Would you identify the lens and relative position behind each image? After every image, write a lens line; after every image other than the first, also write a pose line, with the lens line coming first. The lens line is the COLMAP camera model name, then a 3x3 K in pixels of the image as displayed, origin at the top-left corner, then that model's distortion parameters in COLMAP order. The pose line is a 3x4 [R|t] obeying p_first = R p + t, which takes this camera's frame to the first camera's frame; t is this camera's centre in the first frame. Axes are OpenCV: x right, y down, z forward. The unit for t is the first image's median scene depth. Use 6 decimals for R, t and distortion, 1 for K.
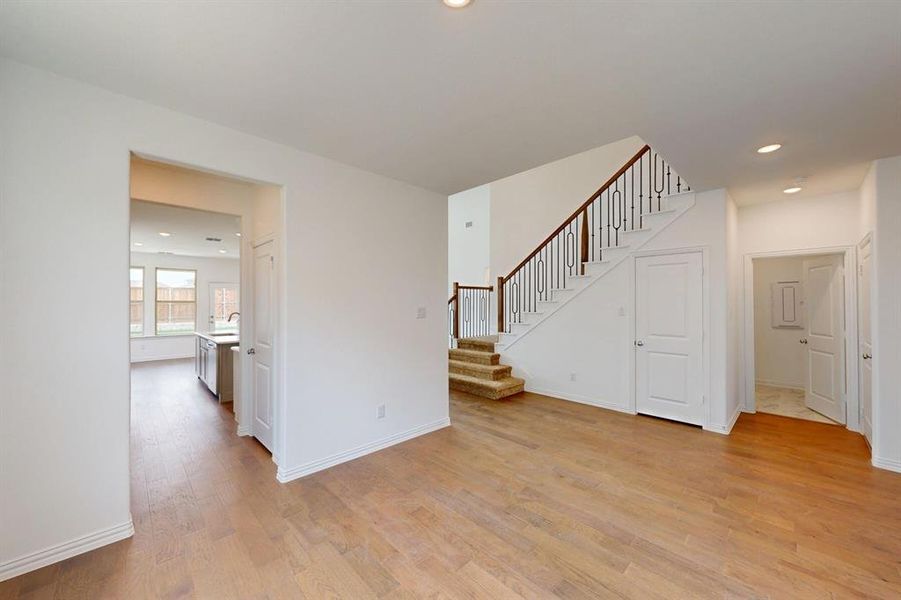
lens RADIAL K [[338.8, 0, 450.5], [0, 338.8, 300.0], [0, 0, 1]] dist [-0.000838, 0.000018]
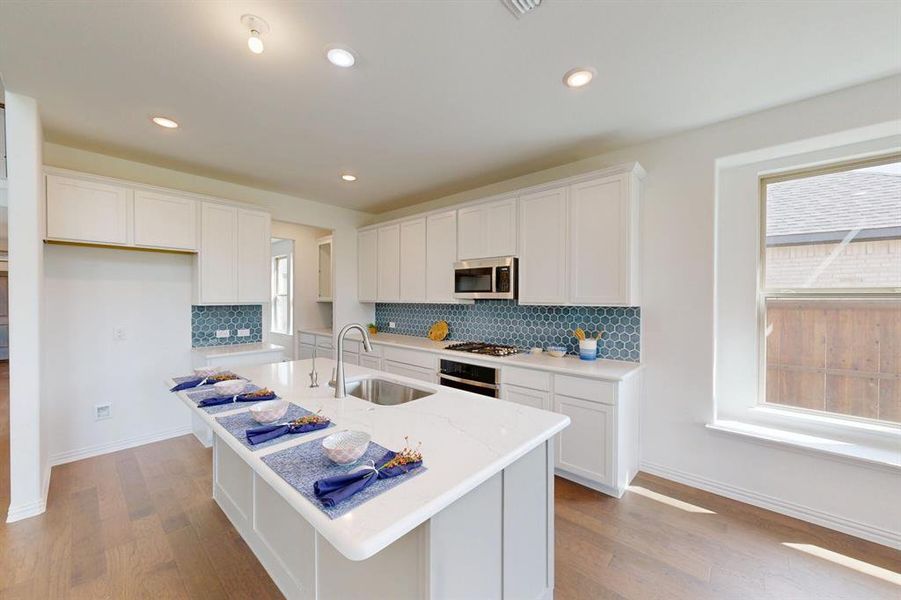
lens RADIAL K [[338.8, 0, 450.5], [0, 338.8, 300.0], [0, 0, 1]] dist [-0.000838, 0.000018]
pose [[-0.997567, -0.003671, -0.069622, -0.489368], [-0.003269, 0.999977, -0.005884, 0.010950], [0.069642, -0.005642, -0.997556, 0.915327]]
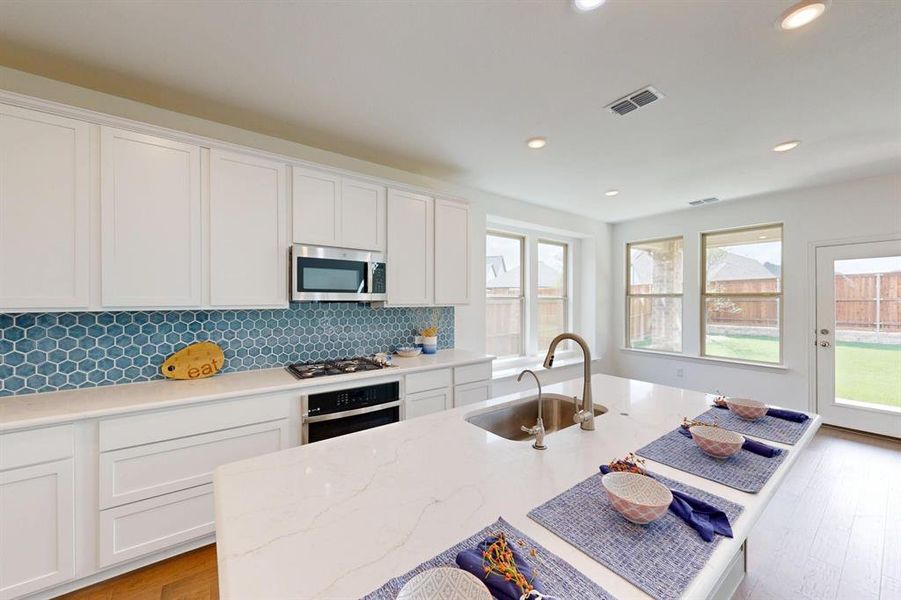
lens RADIAL K [[338.8, 0, 450.5], [0, 338.8, 300.0], [0, 0, 1]] dist [-0.000838, 0.000018]
pose [[-0.128653, -0.001372, -0.991689, -0.266959], [0.012322, 0.999920, -0.002982, 0.008441], [0.991613, -0.012603, -0.128625, 0.657743]]
